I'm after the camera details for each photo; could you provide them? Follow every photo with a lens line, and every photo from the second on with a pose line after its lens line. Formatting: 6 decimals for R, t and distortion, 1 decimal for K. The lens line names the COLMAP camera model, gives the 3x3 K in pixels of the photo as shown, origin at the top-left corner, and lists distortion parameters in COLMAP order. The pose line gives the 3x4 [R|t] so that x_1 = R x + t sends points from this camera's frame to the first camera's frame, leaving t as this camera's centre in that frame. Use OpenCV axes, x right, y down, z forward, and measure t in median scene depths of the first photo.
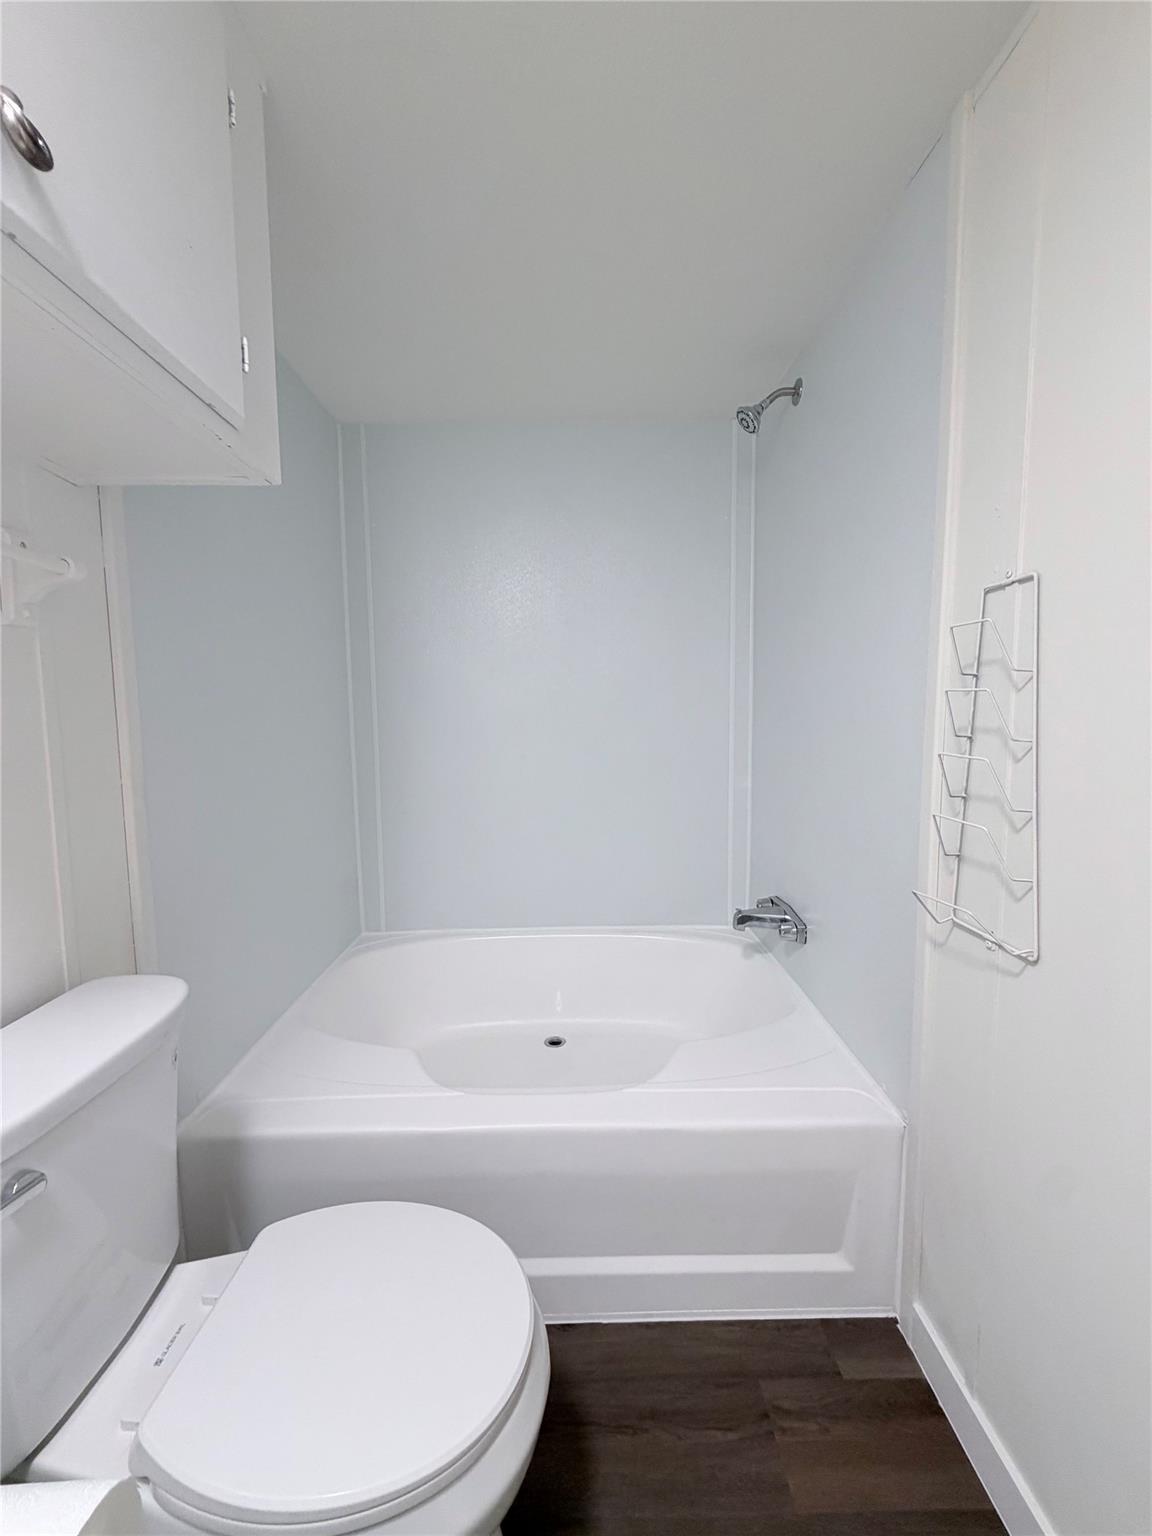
lens RADIAL K [[620.5, 0, 576.0], [0, 620.5, 768.0], [0, 0, 1]] dist [-0.000031, -0.000033]
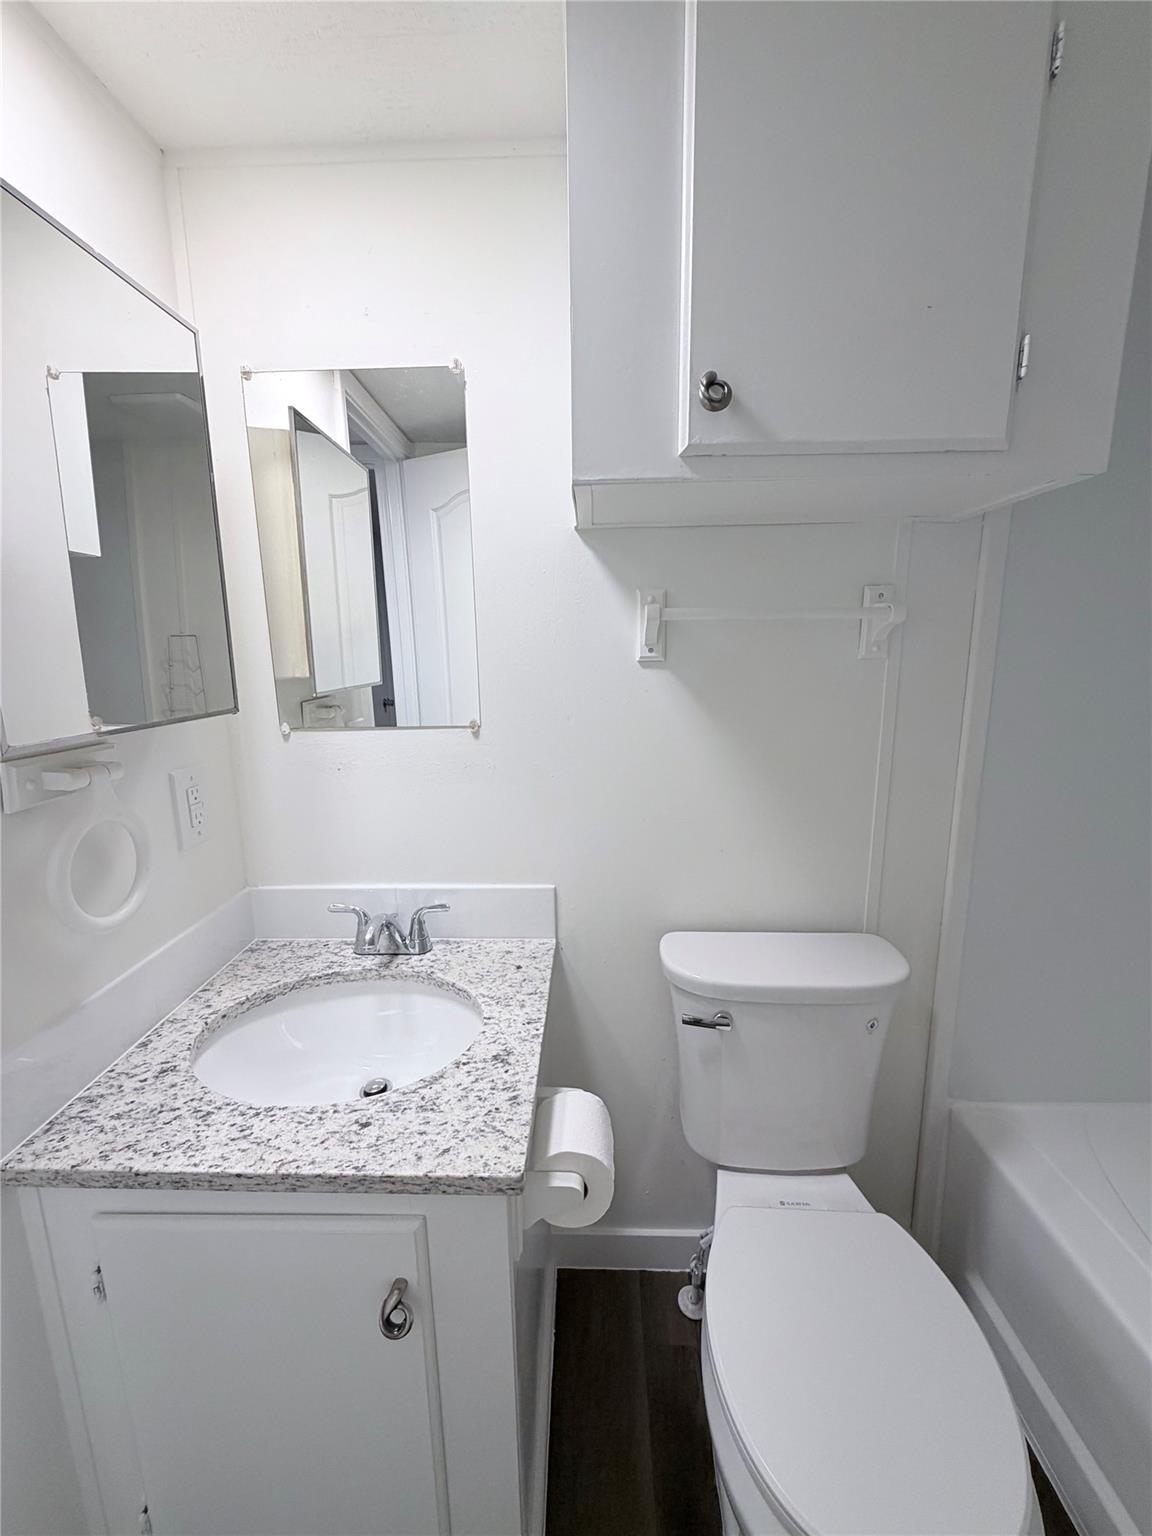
lens RADIAL K [[620.5, 0, 576.0], [0, 620.5, 768.0], [0, 0, 1]] dist [-0.000031, -0.000033]
pose [[-0.028243, 0.198014, -0.979792, 0.447651], [-0.080770, 0.976526, 0.199682, -0.213763], [0.996333, 0.084777, -0.011586, 0.411714]]
